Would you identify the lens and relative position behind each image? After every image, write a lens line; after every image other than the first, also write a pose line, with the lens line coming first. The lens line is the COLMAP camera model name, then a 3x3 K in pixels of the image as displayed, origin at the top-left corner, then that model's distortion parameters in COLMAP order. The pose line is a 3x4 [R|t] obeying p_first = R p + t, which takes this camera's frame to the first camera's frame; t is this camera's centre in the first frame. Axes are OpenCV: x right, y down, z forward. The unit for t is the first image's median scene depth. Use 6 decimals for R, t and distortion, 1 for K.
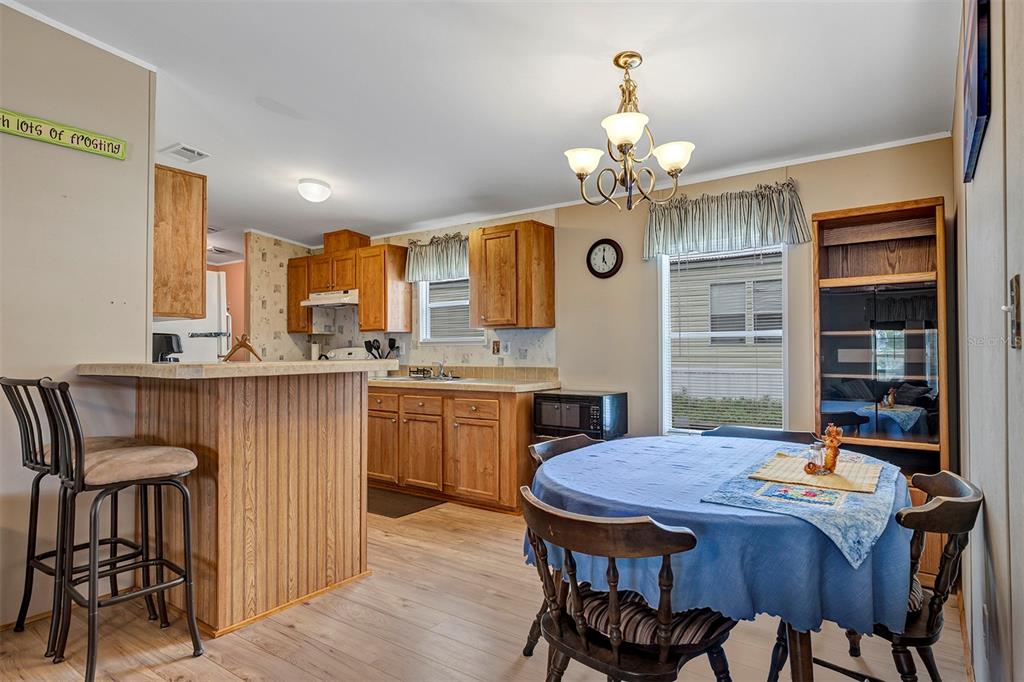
lens RADIAL K [[583.1, 0, 511.9], [0, 583.1, 342.0], [0, 0, 1]] dist [-0.003942, -0.000088]
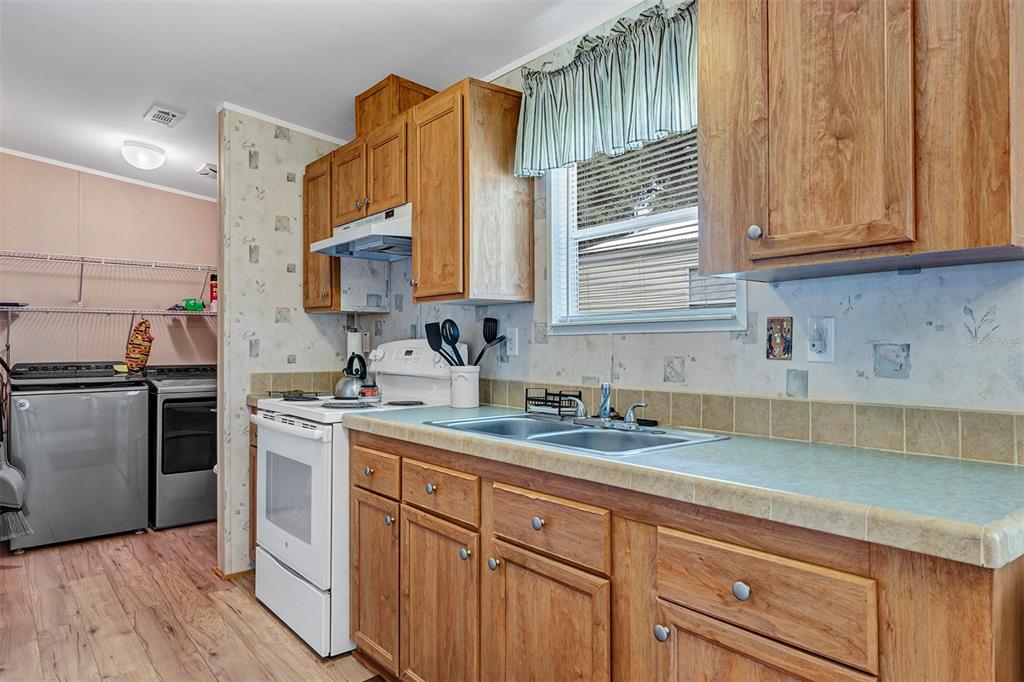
lens RADIAL K [[648.7, 0, 510.2], [0, 648.7, 339.5], [0, 0, 1]] dist [0.003754, 0.000838]
pose [[0.964916, -0.000863, -0.262556, -0.069005], [0.002865, 0.999970, 0.007241, 0.006800], [0.262542, -0.007739, 0.964890, 0.565292]]
